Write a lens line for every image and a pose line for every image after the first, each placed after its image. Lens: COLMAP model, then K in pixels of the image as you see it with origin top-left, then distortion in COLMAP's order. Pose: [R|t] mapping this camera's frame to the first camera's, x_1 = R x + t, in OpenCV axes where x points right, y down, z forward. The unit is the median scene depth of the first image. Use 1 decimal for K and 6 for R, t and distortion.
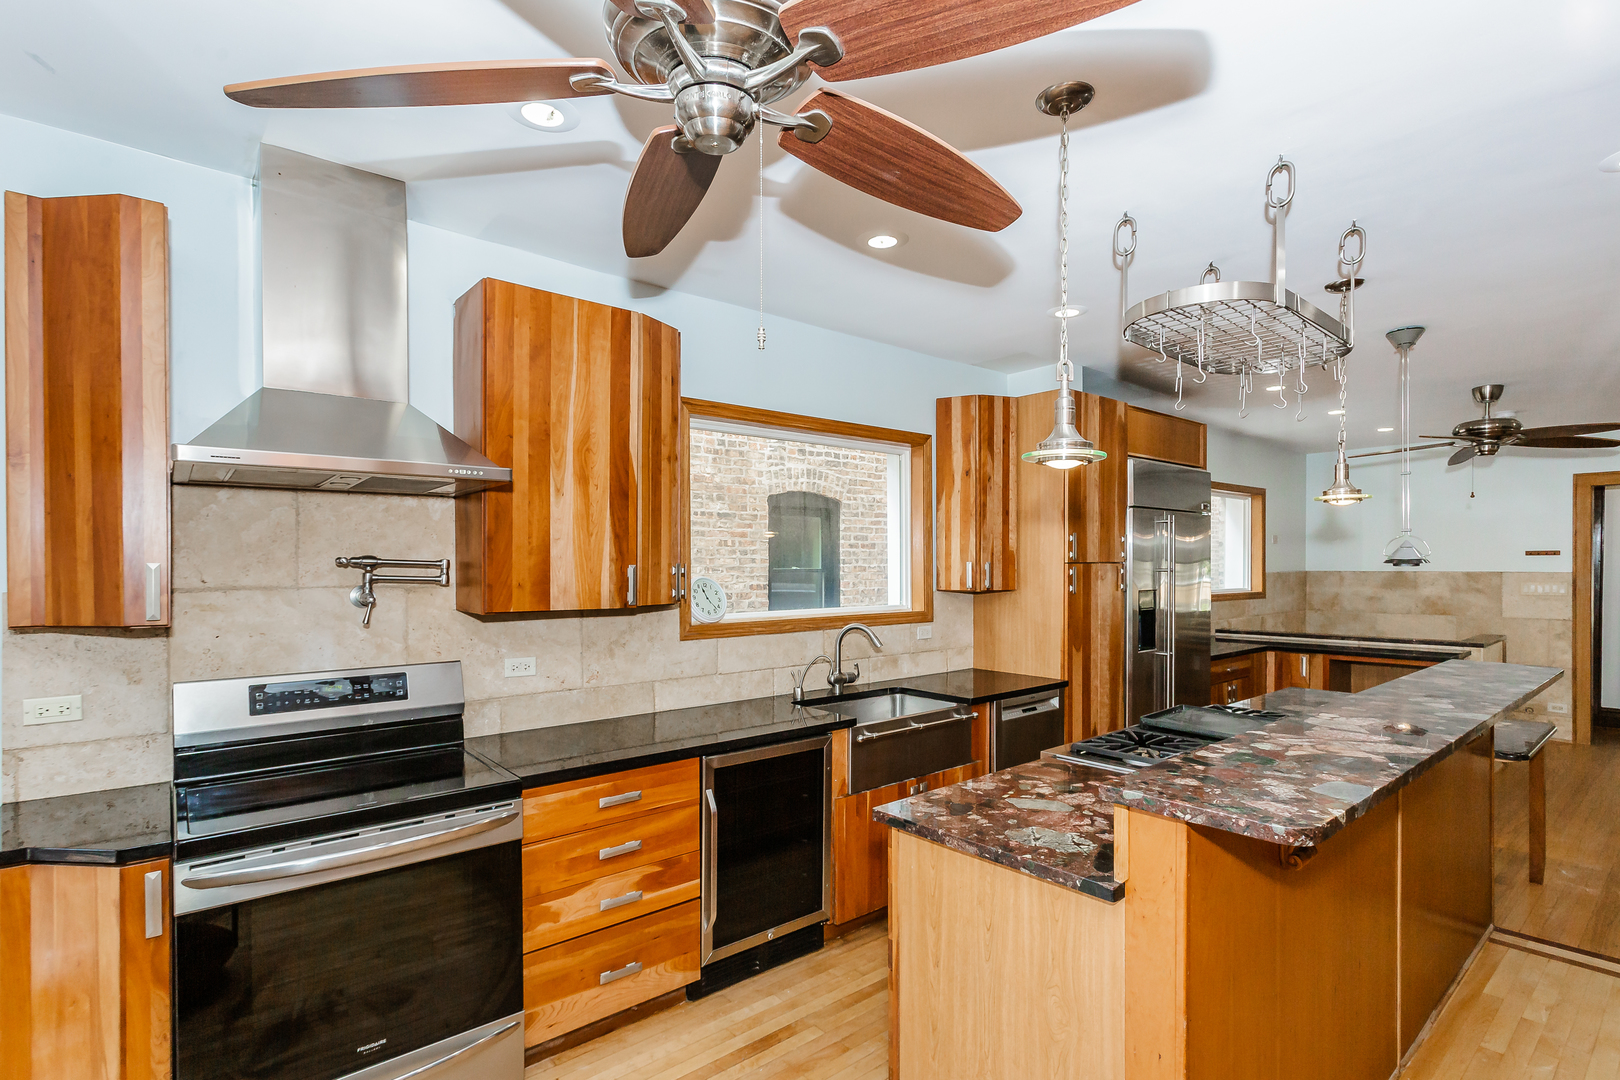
lens RADIAL K [[819.2, 0, 809.4], [0, 819.2, 563.3], [0, 0, 1]] dist [0.004584, 0.000831]
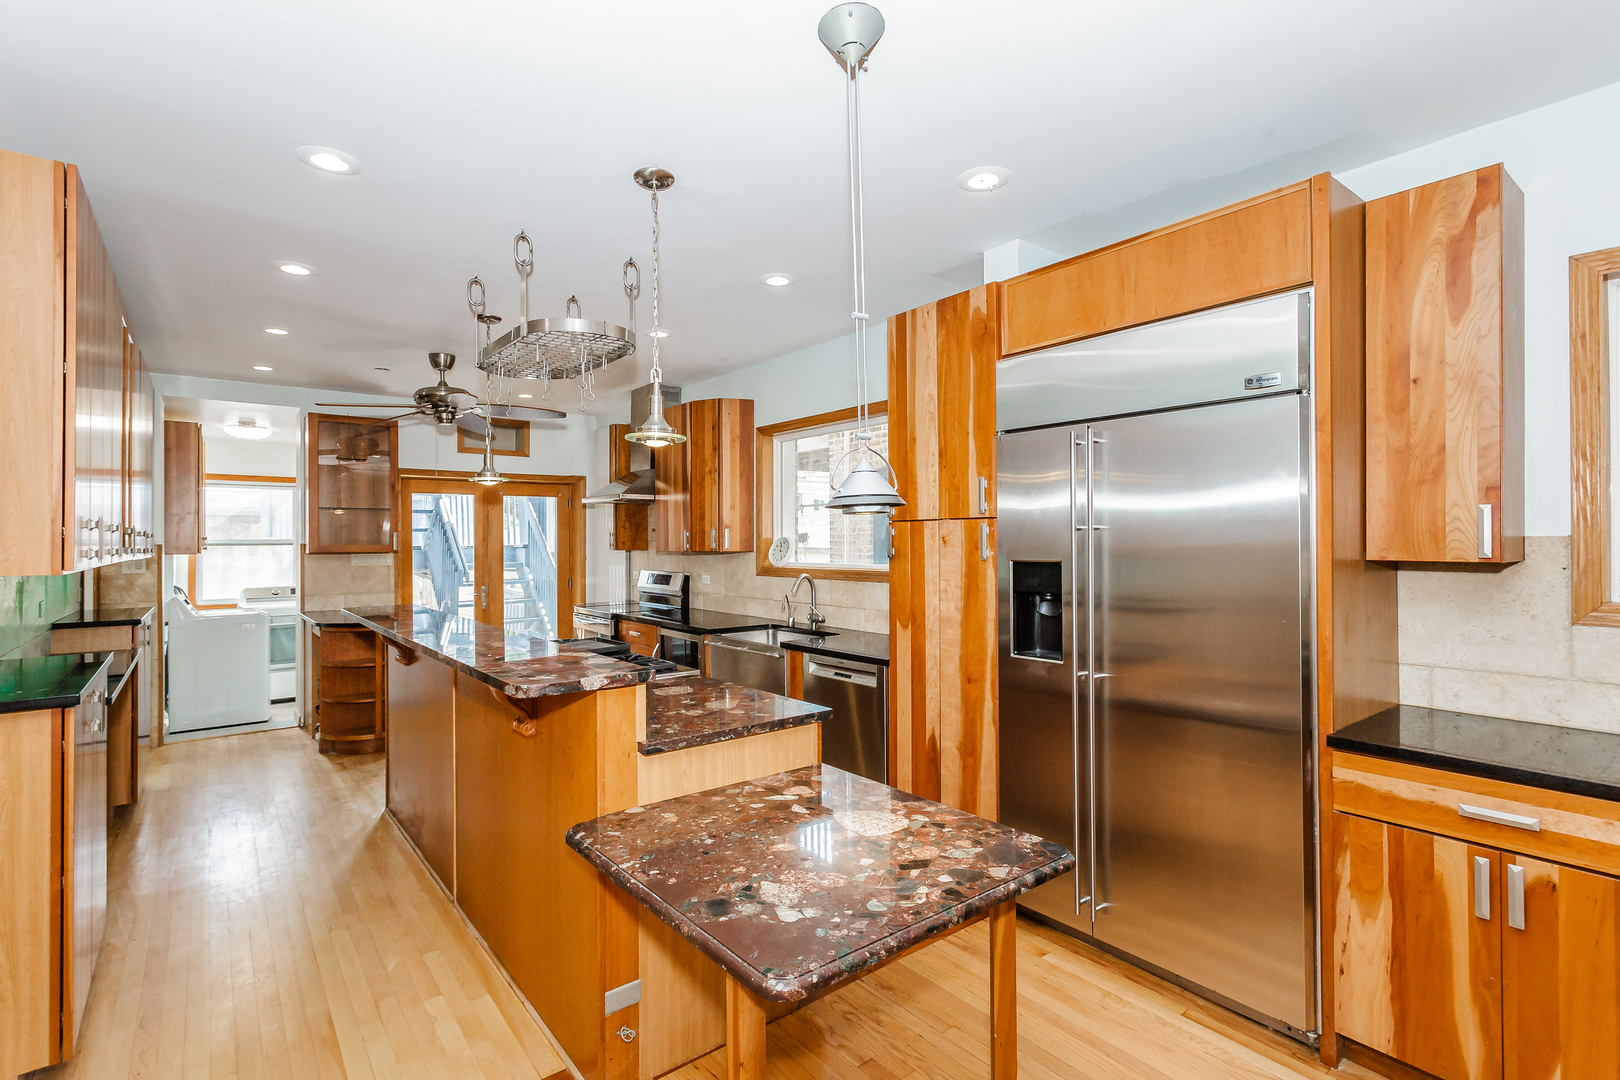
lens RADIAL K [[793.4, 0, 810.0], [0, 793.4, 540.0], [0, 0, 1]] dist [0.000724, 0.000510]
pose [[-0.019833, 0.007789, -0.999773, 1.812841], [0.004718, 0.999959, 0.007697, 0.019054], [0.999792, -0.004565, -0.019869, 1.482749]]
